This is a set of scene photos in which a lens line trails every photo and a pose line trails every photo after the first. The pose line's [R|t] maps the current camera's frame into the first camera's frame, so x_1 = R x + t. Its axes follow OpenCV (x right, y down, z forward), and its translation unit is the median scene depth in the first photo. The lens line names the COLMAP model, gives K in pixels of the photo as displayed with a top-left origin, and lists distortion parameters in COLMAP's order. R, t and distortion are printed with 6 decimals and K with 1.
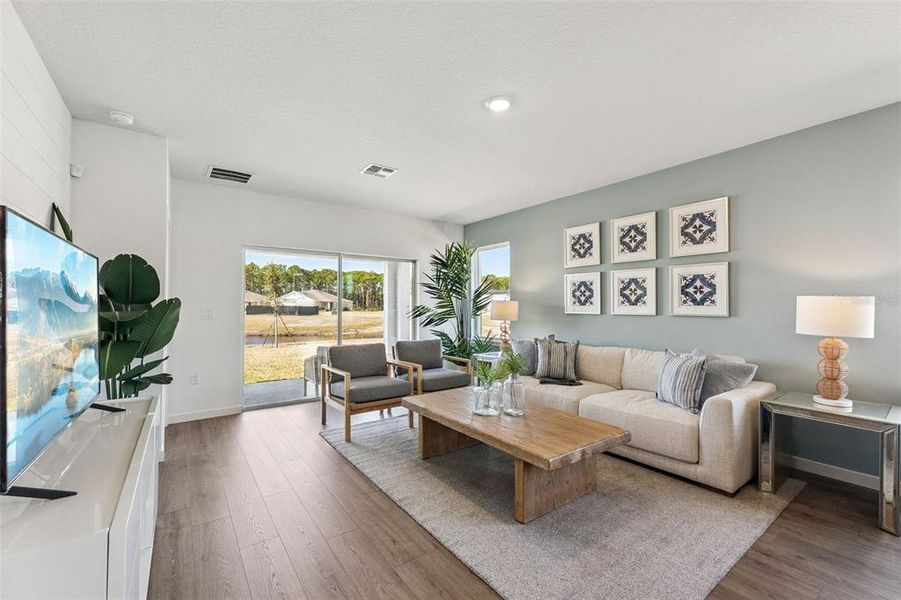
lens RADIAL K [[376.7, 0, 450.5], [0, 376.7, 300.0], [0, 0, 1]] dist [-0.000224, -0.000079]
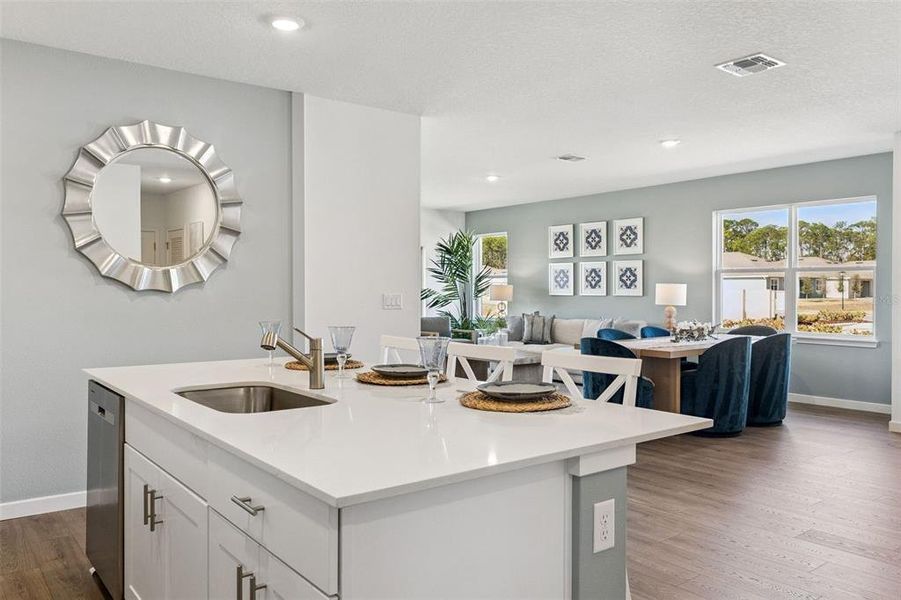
lens RADIAL K [[687.4, 0, 450.5], [0, 687.4, 300.0], [0, 0, 1]] dist [0.000175, -0.000199]
pose [[0.999310, -0.002561, 0.037045, -0.105692], [0.001301, 0.999421, 0.033997, -0.025109], [-0.037110, -0.033926, 0.998735, -1.253130]]
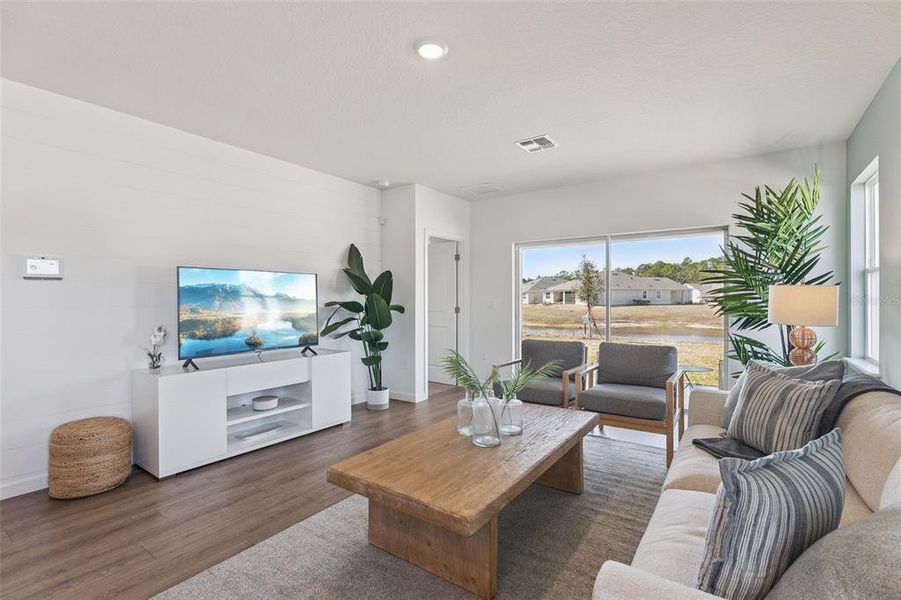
lens RADIAL K [[413.8, 0, 450.5], [0, 413.8, 300.0], [0, 0, 1]] dist [-0.000689, -0.000080]
pose [[0.323695, 0.001796, -0.946160, 0.573083], [0.021483, 0.999726, 0.009247, 0.006481], [0.945918, -0.023319, 0.323567, 0.424080]]
